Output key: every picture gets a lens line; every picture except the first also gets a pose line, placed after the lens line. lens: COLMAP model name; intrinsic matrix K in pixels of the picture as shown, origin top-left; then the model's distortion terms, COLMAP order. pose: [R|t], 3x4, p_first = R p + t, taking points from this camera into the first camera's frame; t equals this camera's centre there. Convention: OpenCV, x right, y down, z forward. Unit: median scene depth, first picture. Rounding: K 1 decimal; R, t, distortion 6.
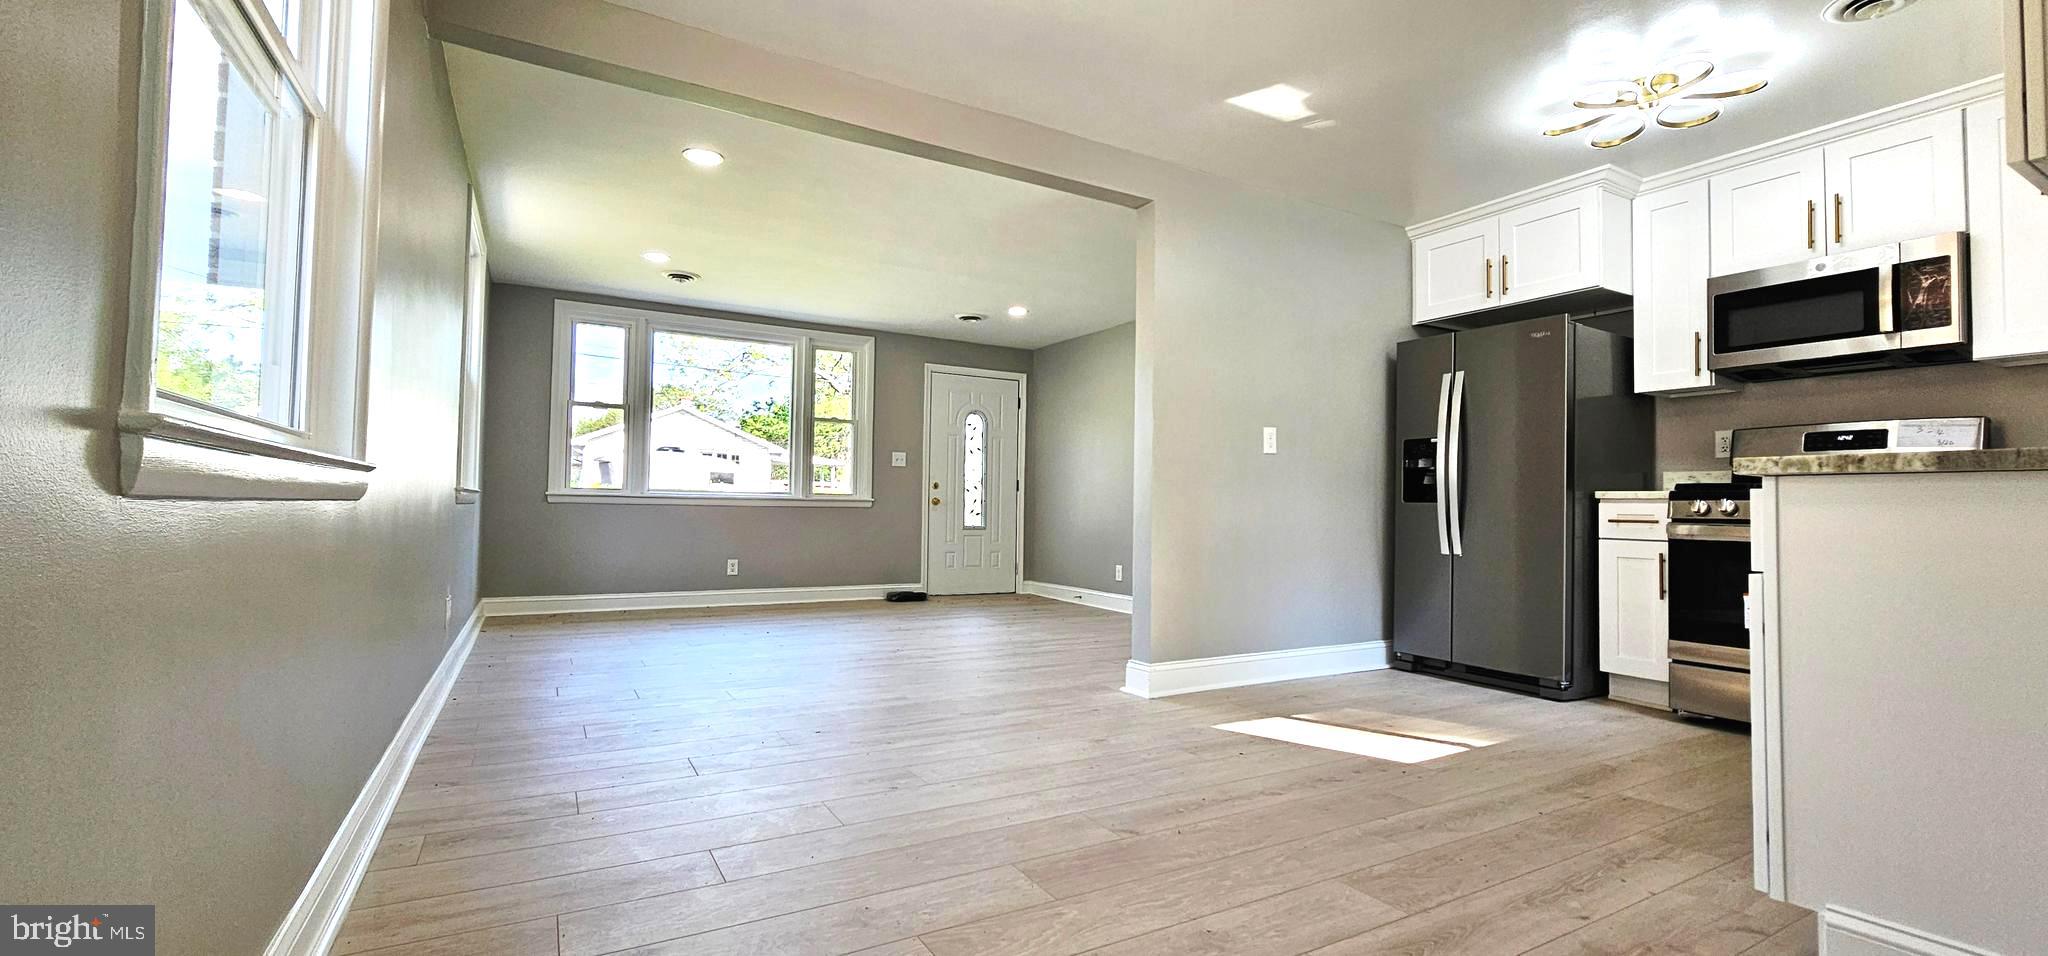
lens RADIAL K [[849.8, 0, 1024.0], [0, 849.8, 478.0], [0, 0, 1]] dist [0.001240, 0.000093]
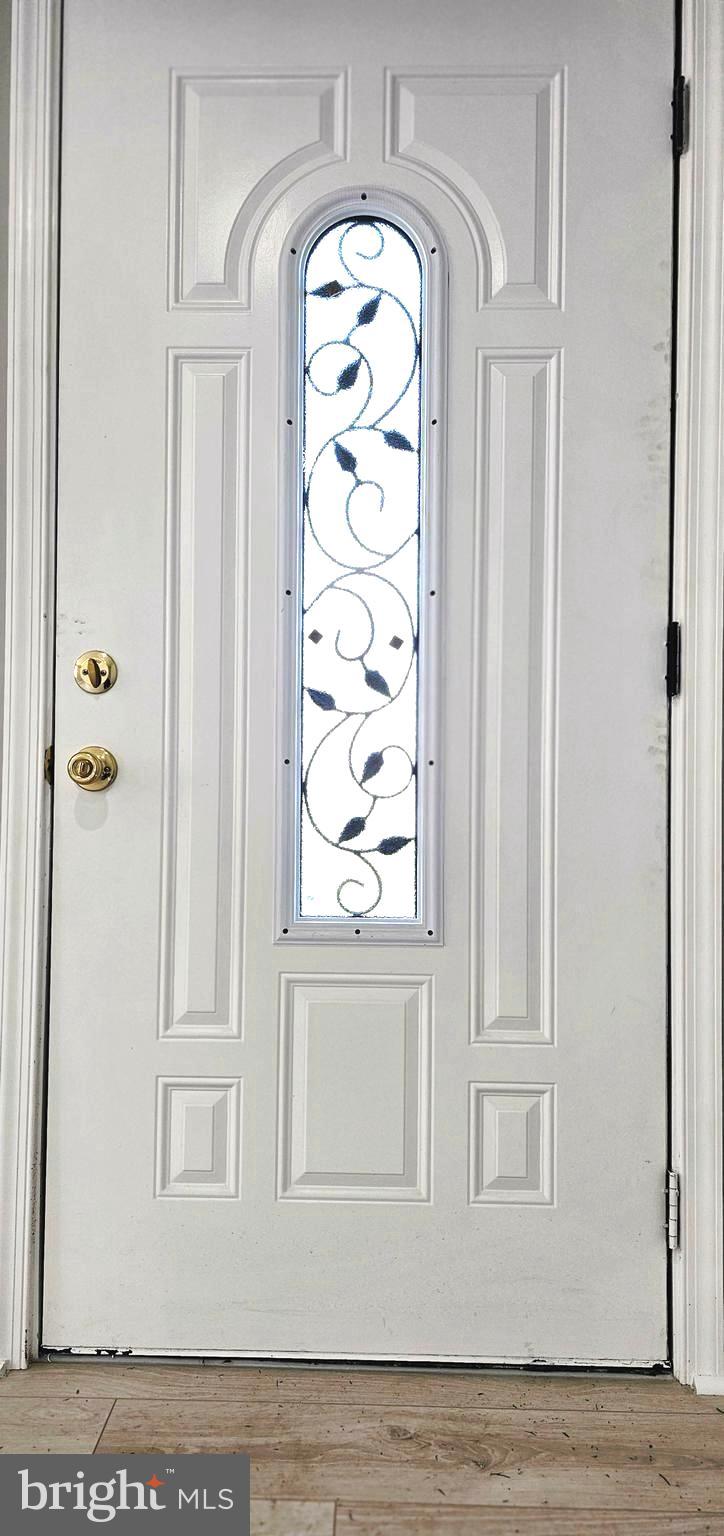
lens RADIAL K [[1029.4, 0, 362.0], [0, 1029.4, 768.0], [0, 0, 1]] dist [0.076586, 0.000243]
pose [[0.852518, -0.014007, -0.522510, 0.042768], [0.024186, 0.999627, 0.012664, 0.025450], [0.522138, -0.023434, 0.852539, 0.838180]]
